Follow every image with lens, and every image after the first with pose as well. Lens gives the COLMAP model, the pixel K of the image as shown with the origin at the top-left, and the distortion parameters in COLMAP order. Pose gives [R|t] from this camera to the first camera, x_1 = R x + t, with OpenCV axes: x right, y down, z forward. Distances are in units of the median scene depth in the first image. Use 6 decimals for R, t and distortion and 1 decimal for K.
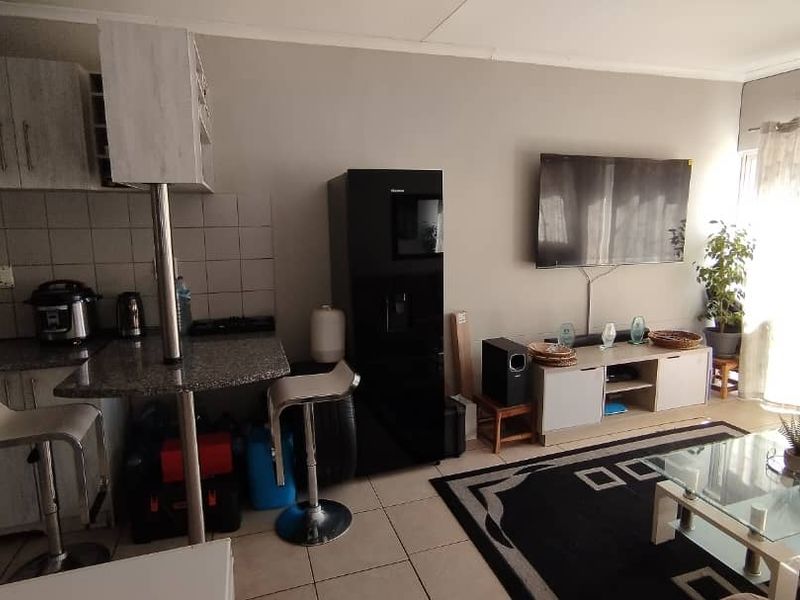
lens RADIAL K [[486.6, 0, 403.2], [0, 486.6, 293.3], [0, 0, 1]] dist [-0.038839, 0.030732]
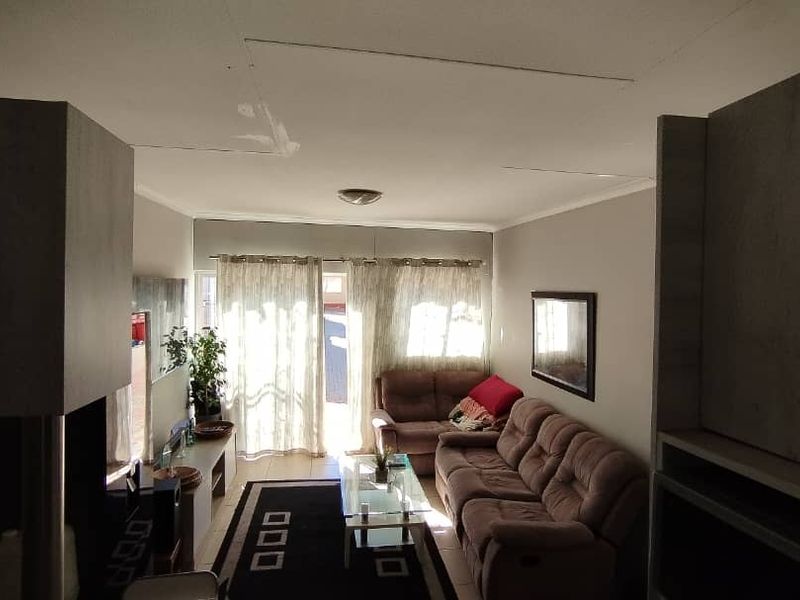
lens RADIAL K [[486.6, 0, 399.0], [0, 486.6, 300.2], [0, 0, 1]] dist [-0.038839, 0.030732]
pose [[0.173913, -0.014645, 0.984652, -0.675285], [0.139362, 0.990192, -0.009887, -0.187716], [-0.974850, 0.138943, 0.174248, 0.384619]]
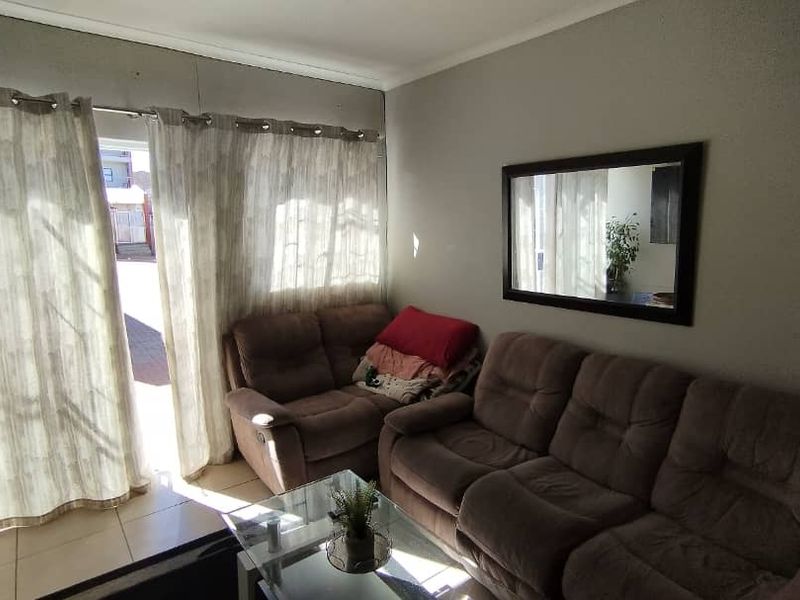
lens RADIAL K [[486.6, 0, 400.2], [0, 486.6, 297.9], [0, 0, 1]] dist [-0.038839, 0.030732]
pose [[-0.317899, -0.133966, 0.938612, 0.066874], [0.167649, 0.966426, 0.194717, -0.138572], [-0.933185, 0.219258, -0.284767, 0.775190]]
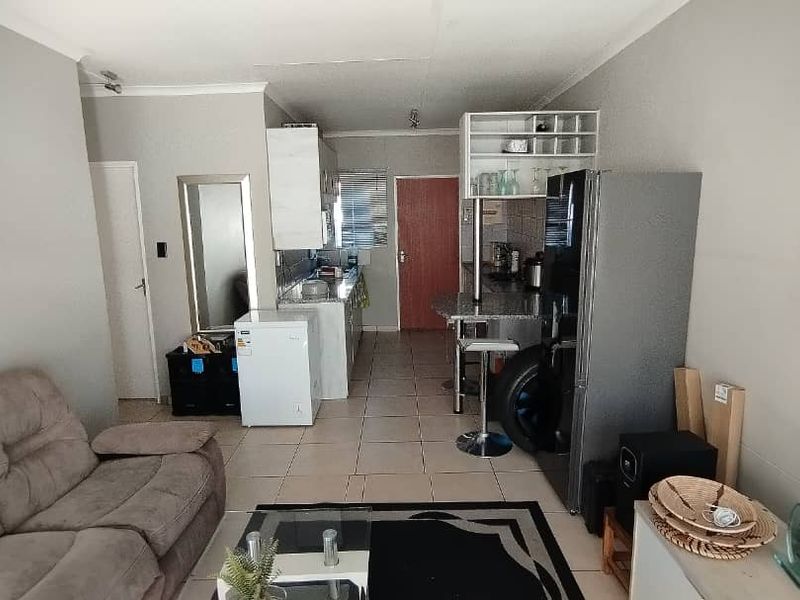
lens RADIAL K [[486.6, 0, 400.0], [0, 486.6, 298.4], [0, 0, 1]] dist [-0.038839, 0.030732]
pose [[-0.317116, 0.175266, -0.932051, 0.894811], [-0.132249, 0.965001, 0.226458, -0.155415], [0.939121, 0.195077, -0.282839, 0.907283]]
